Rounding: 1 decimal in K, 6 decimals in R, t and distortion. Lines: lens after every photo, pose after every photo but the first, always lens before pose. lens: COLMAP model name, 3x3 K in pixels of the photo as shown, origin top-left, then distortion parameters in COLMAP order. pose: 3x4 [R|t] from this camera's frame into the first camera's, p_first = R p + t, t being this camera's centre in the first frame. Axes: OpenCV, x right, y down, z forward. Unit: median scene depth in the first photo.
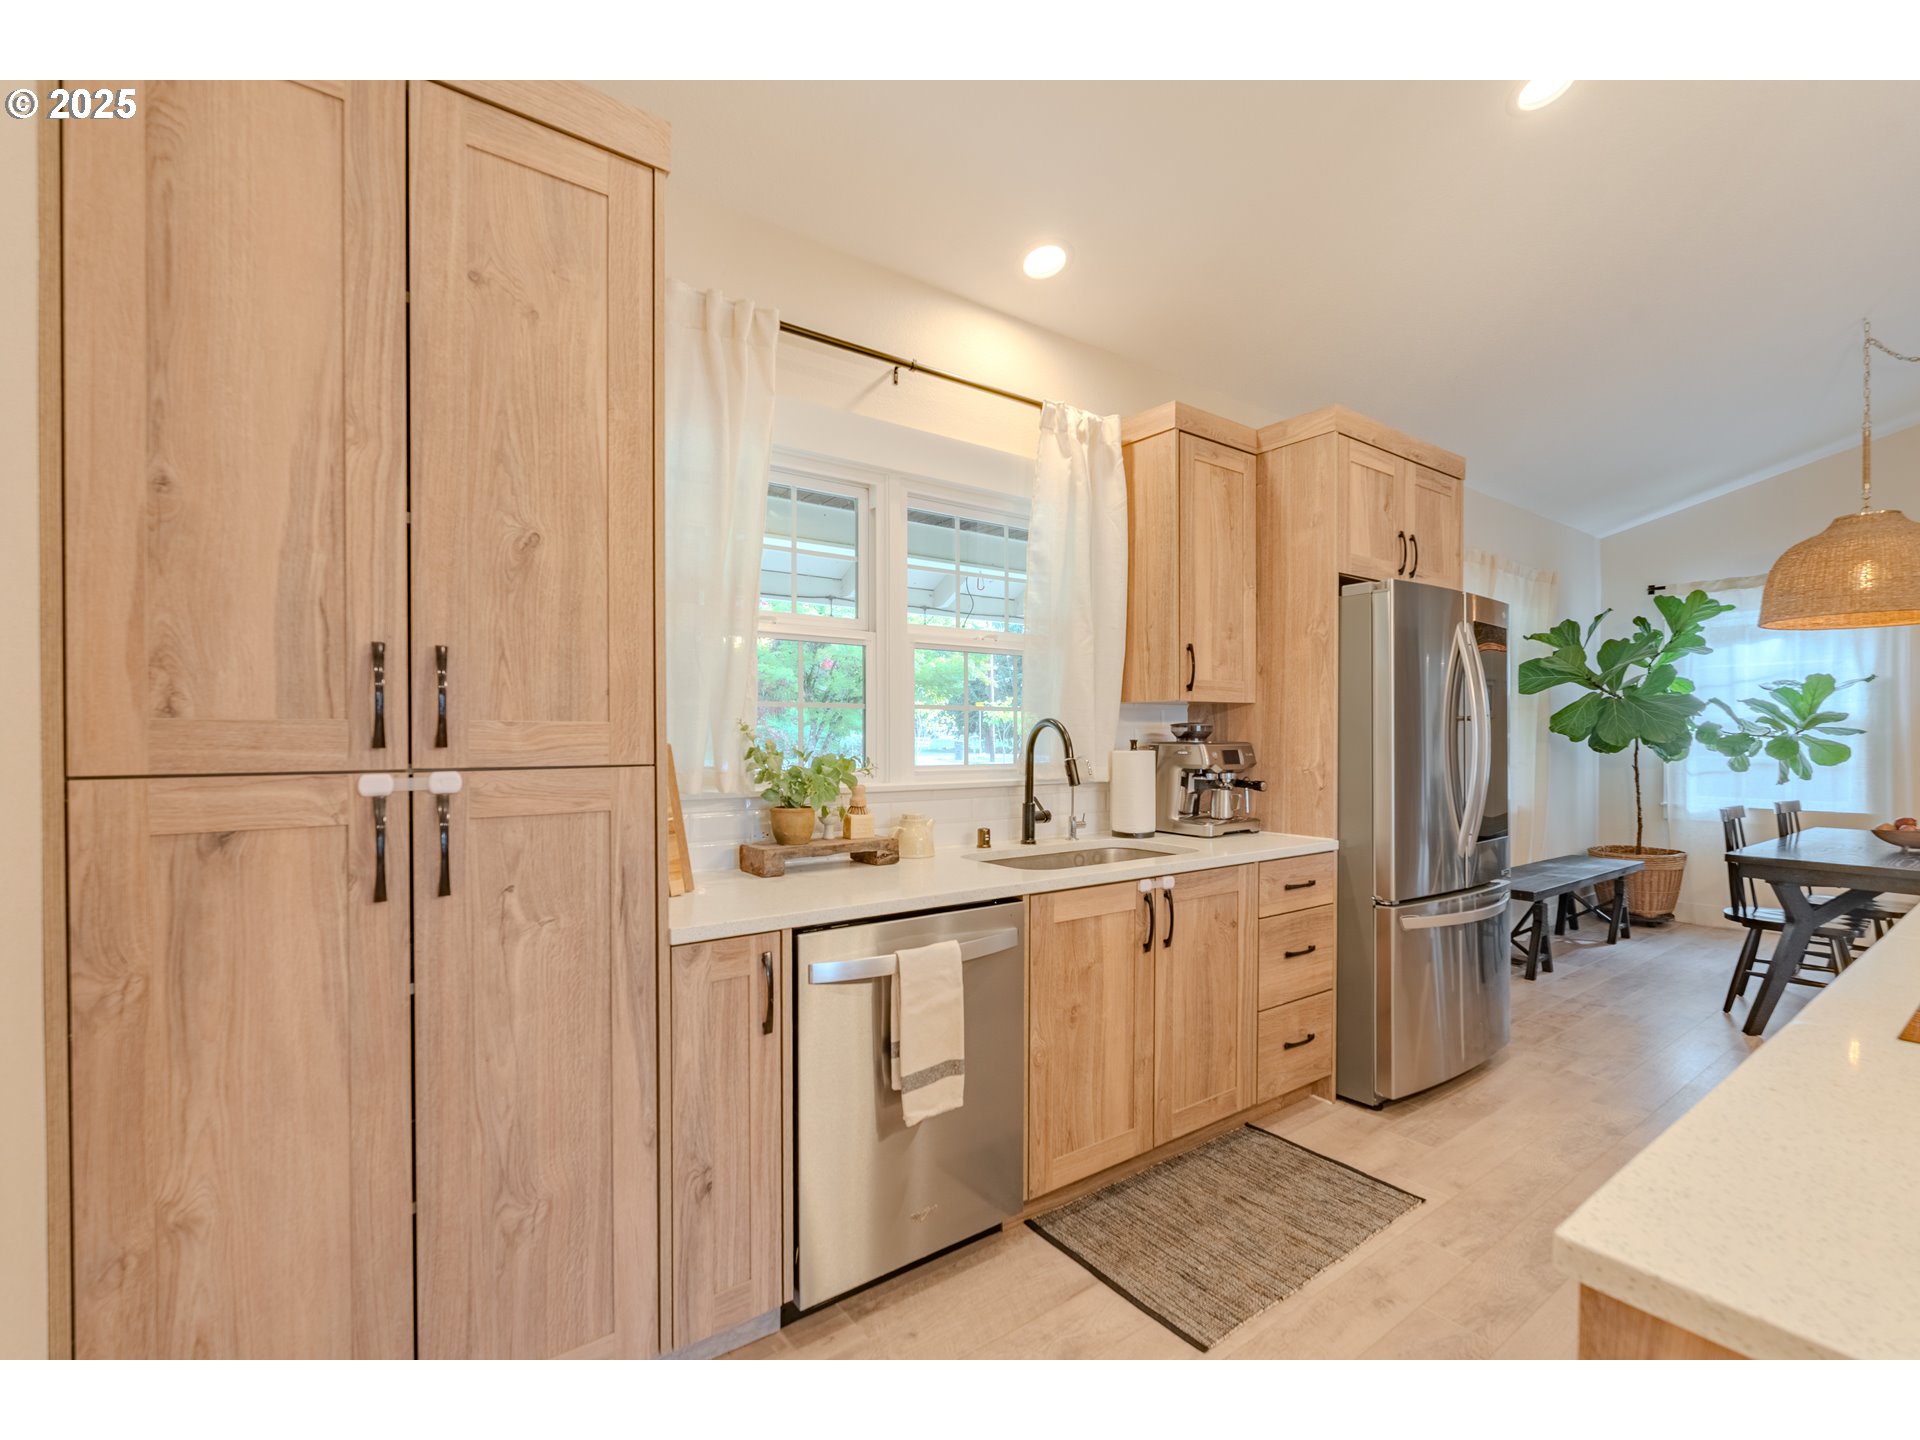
lens RADIAL K [[866.6, 0, 954.1], [0, 866.6, 733.1], [0, 0, 1]] dist [-0.001307, 0.001582]
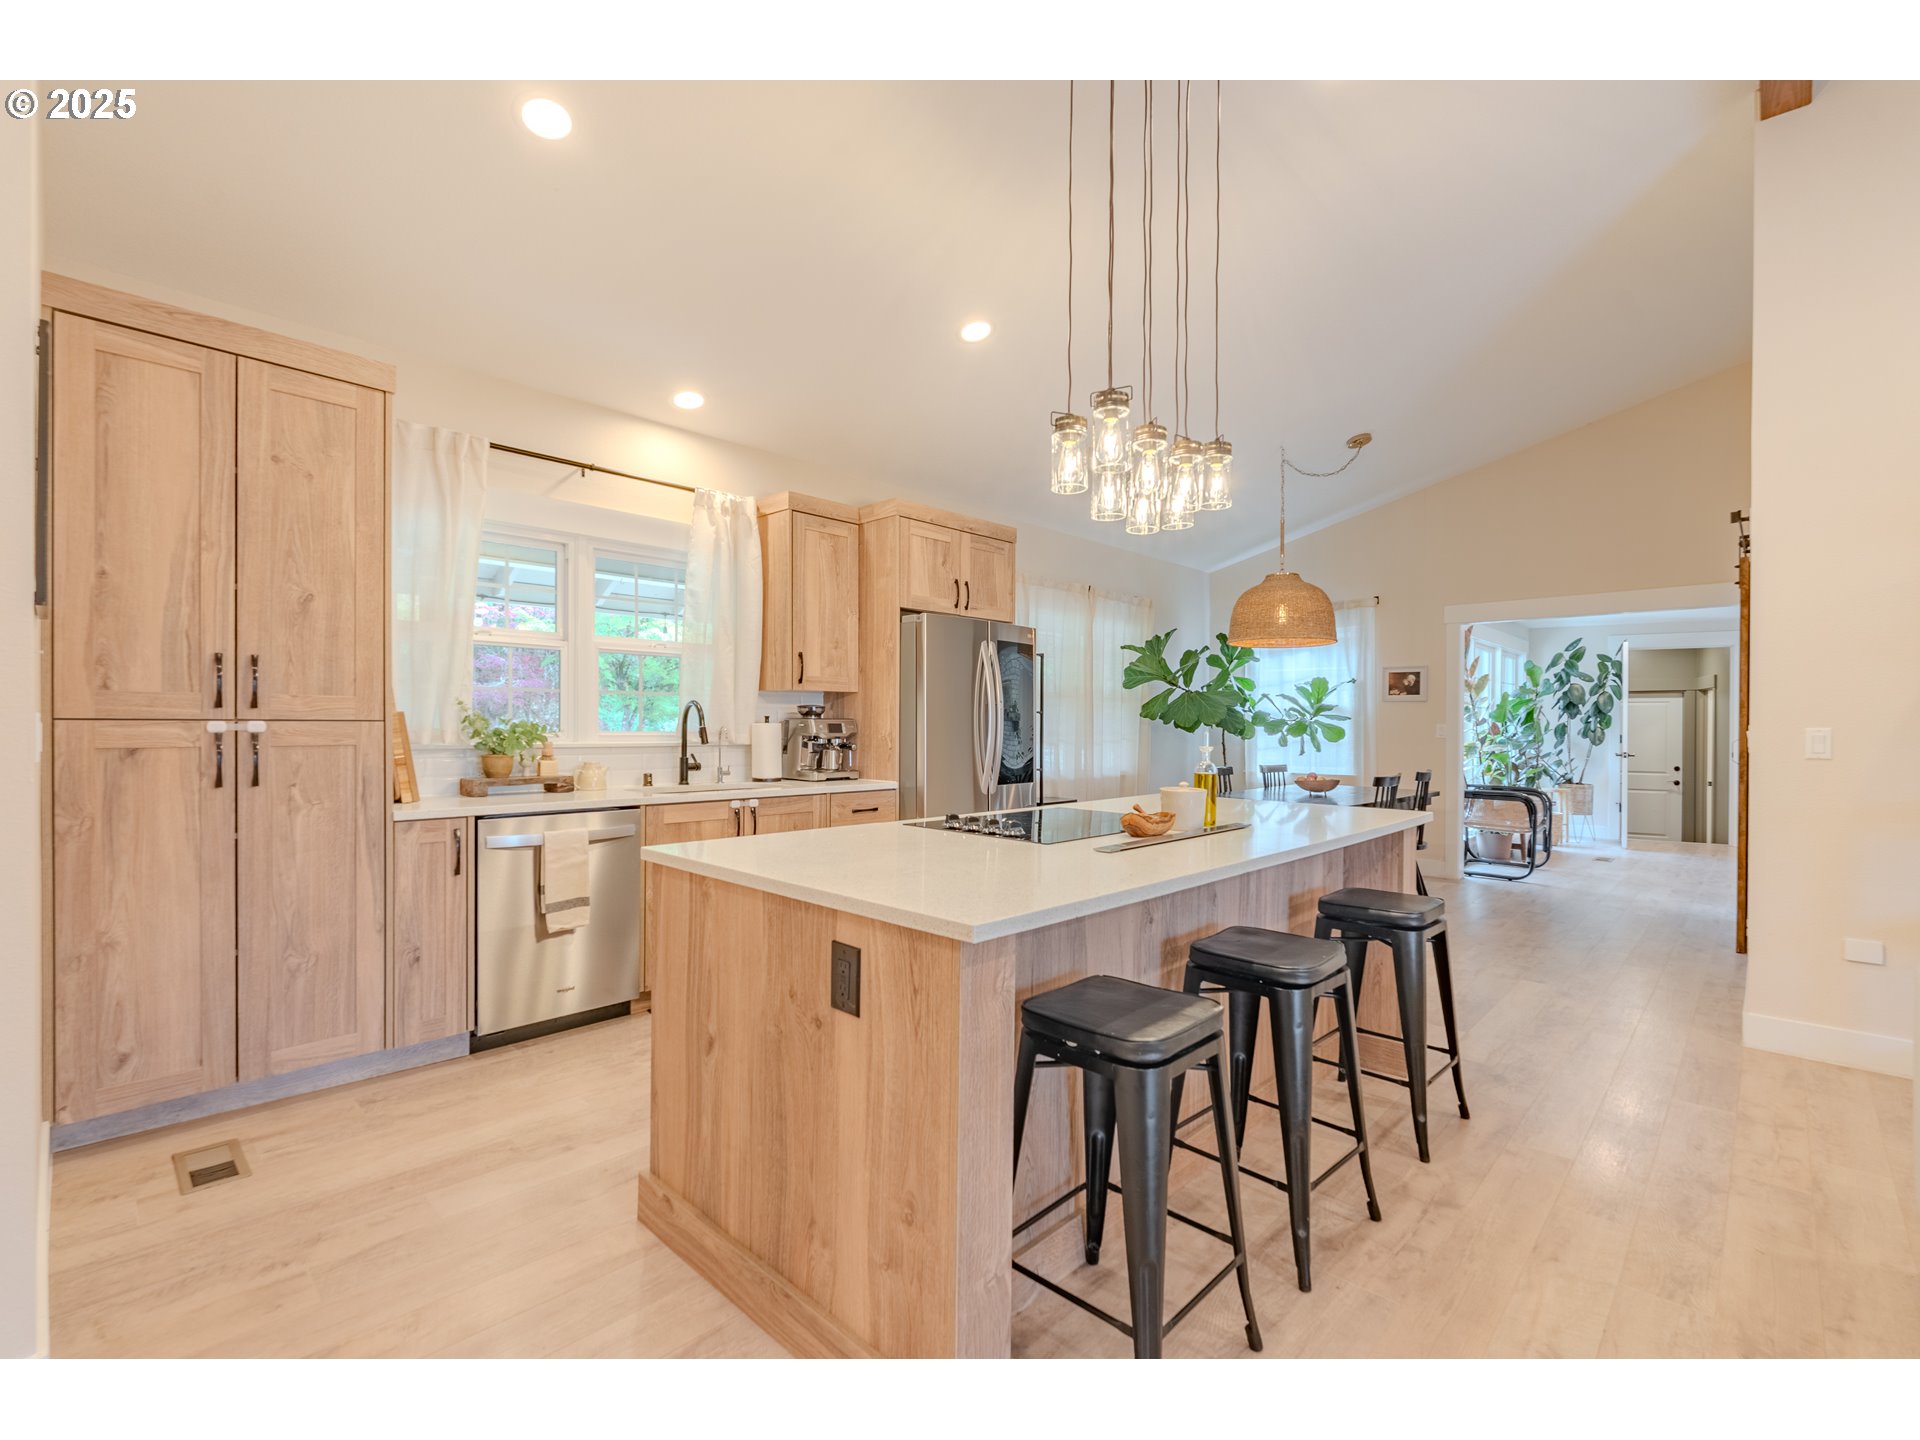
lens RADIAL K [[866.6, 0, 951.7], [0, 866.6, 722.1], [0, 0, 1]] dist [-0.001307, 0.001582]
pose [[0.984316, 0.005802, 0.176321, 0.480732], [-0.005647, 0.999983, -0.001379, 0.034333], [-0.176326, 0.000362, 0.984332, -0.946688]]
